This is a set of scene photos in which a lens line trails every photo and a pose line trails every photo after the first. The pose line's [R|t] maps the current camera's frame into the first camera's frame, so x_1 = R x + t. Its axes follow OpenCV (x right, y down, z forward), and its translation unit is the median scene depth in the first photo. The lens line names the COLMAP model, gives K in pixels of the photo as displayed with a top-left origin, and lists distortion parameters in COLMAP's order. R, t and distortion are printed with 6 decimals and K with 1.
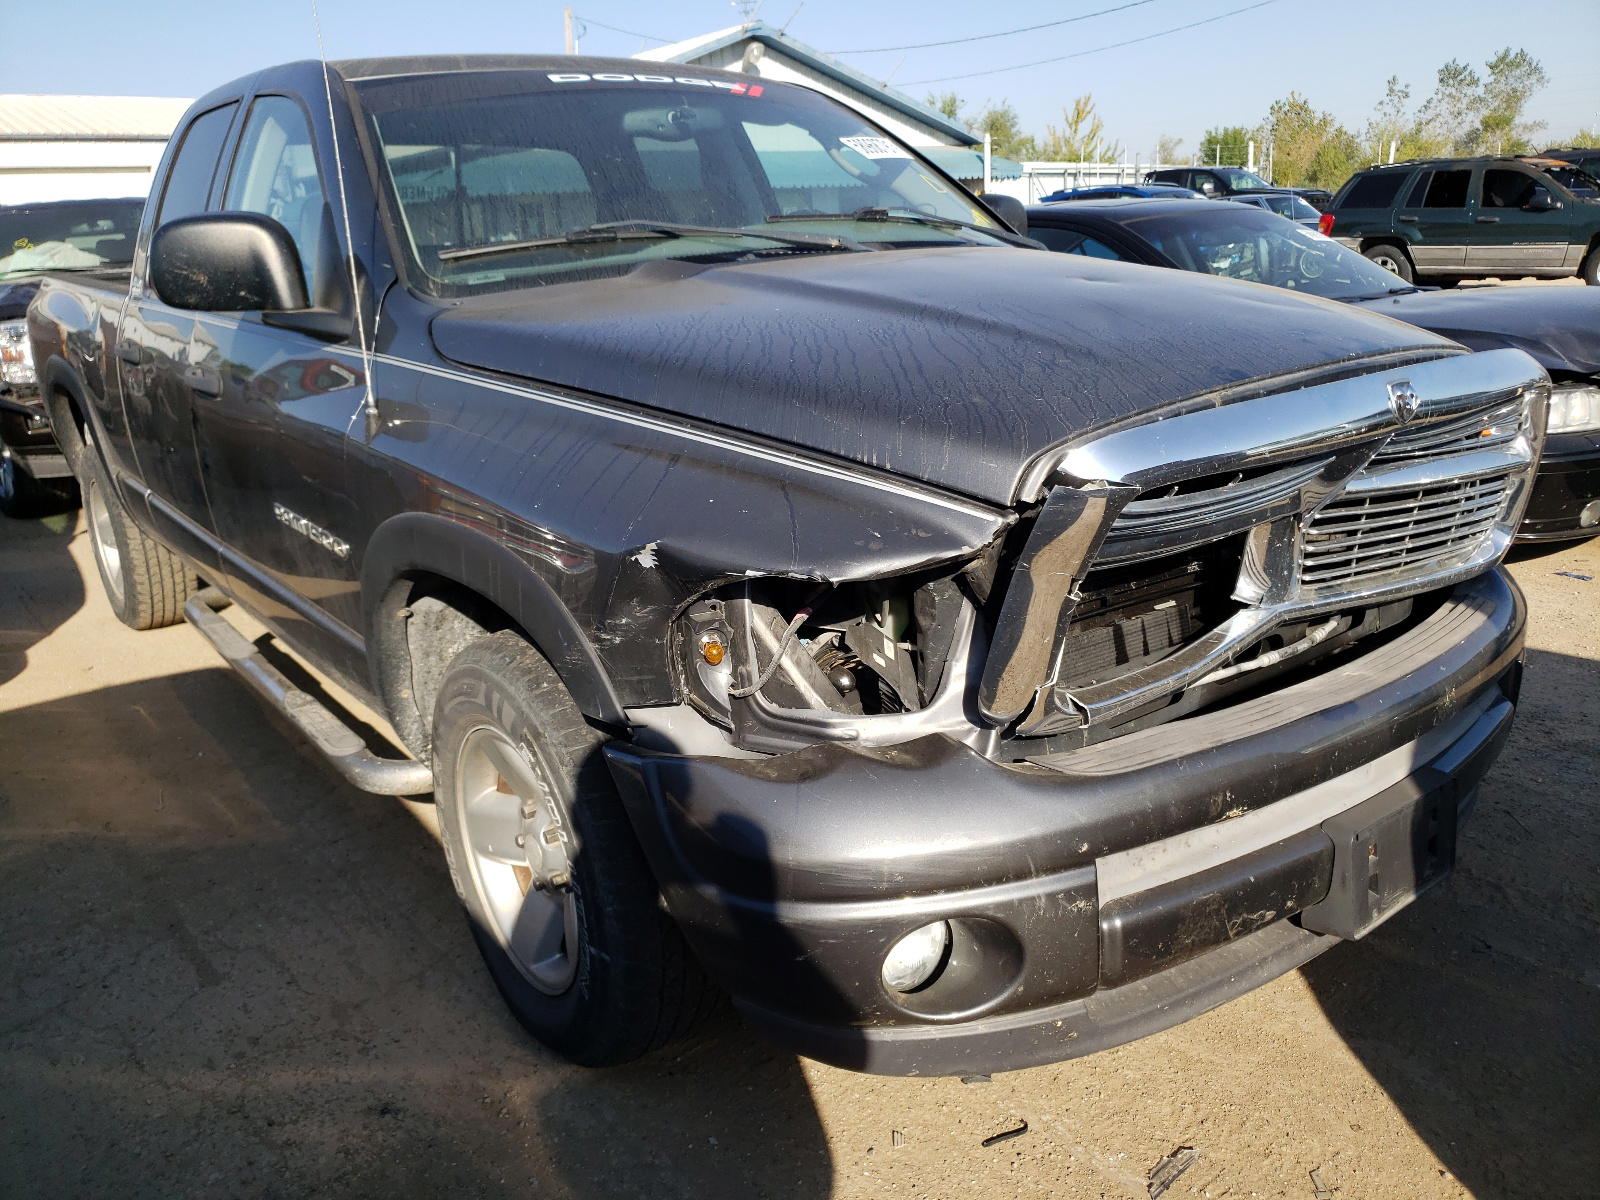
lens RADIAL K [[1250.6, 0, 803.1], [0, 1250.6, 596.7], [0, 0, 1]] dist [0.036550, -0.013515]
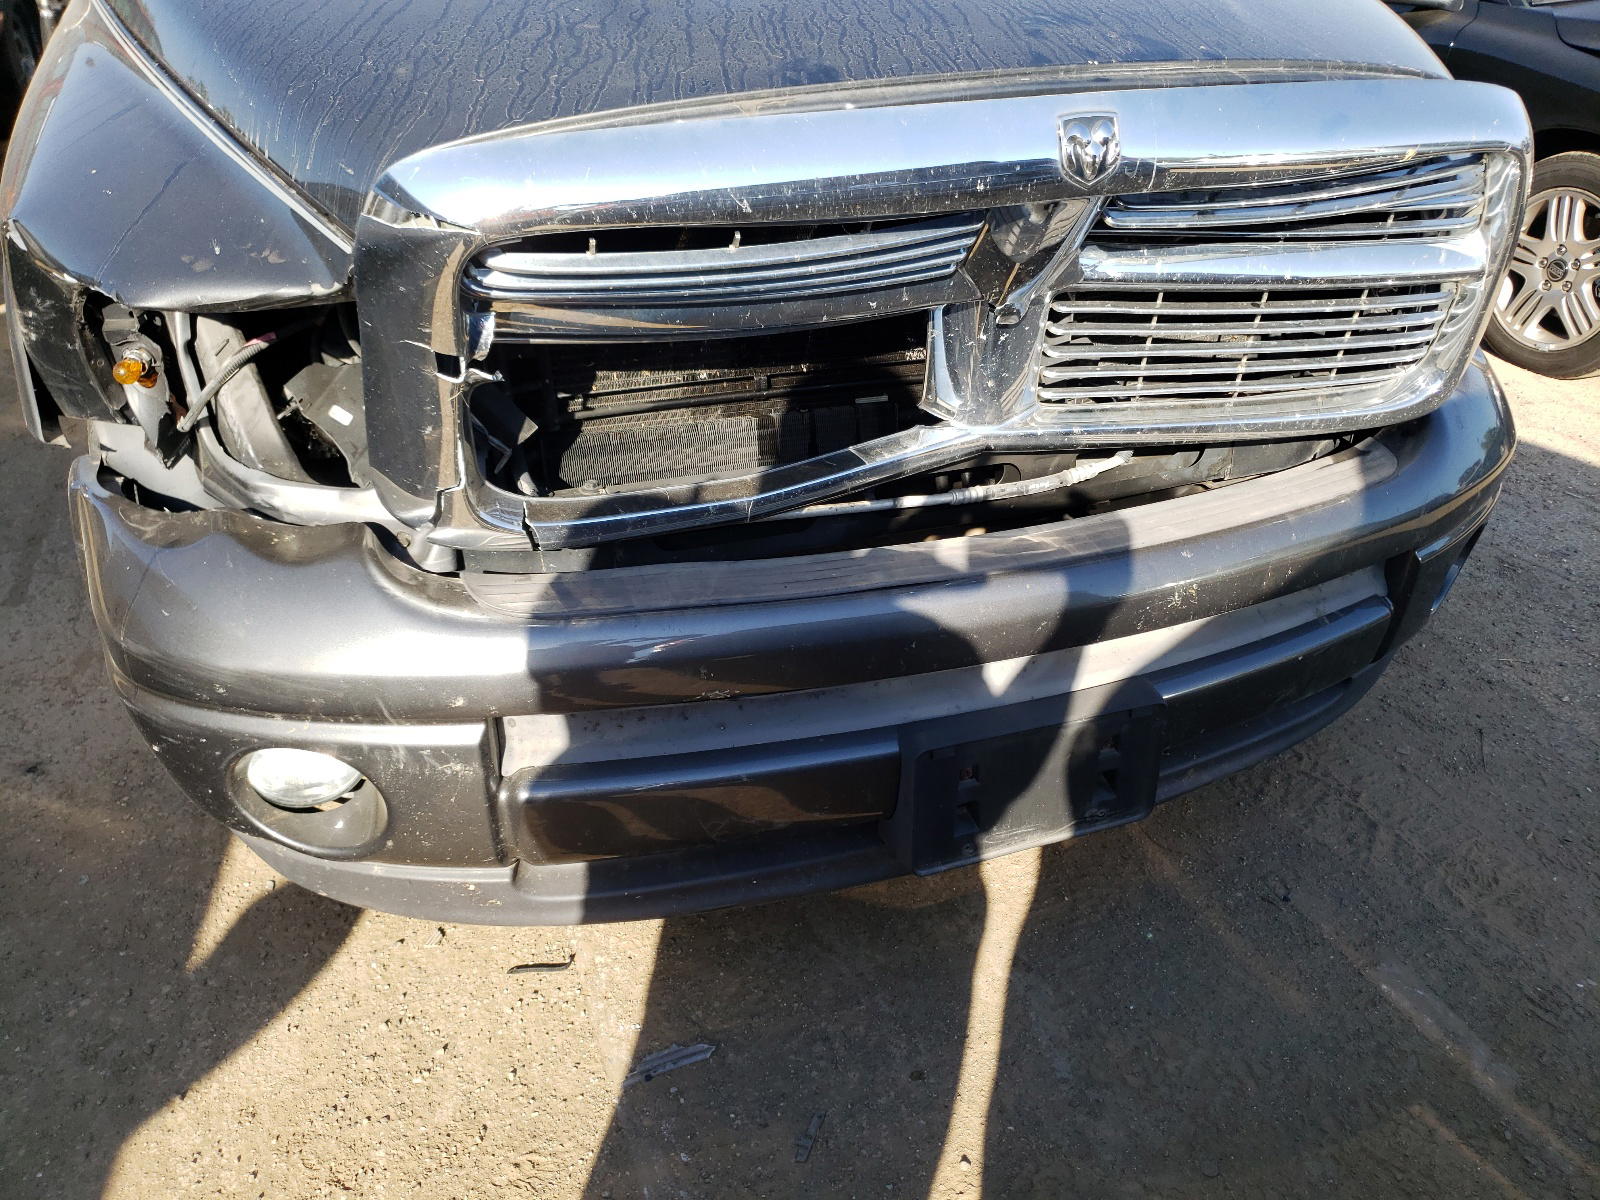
lens RADIAL K [[1250.6, 0, 797.9], [0, 1250.6, 599.2], [0, 0, 1]] dist [0.036550, -0.013515]
pose [[0.950241, 0.204594, -0.234911, 0.454309], [-0.137382, 0.952028, 0.273439, -0.078937], [0.279585, -0.227560, 0.932764, 0.265497]]
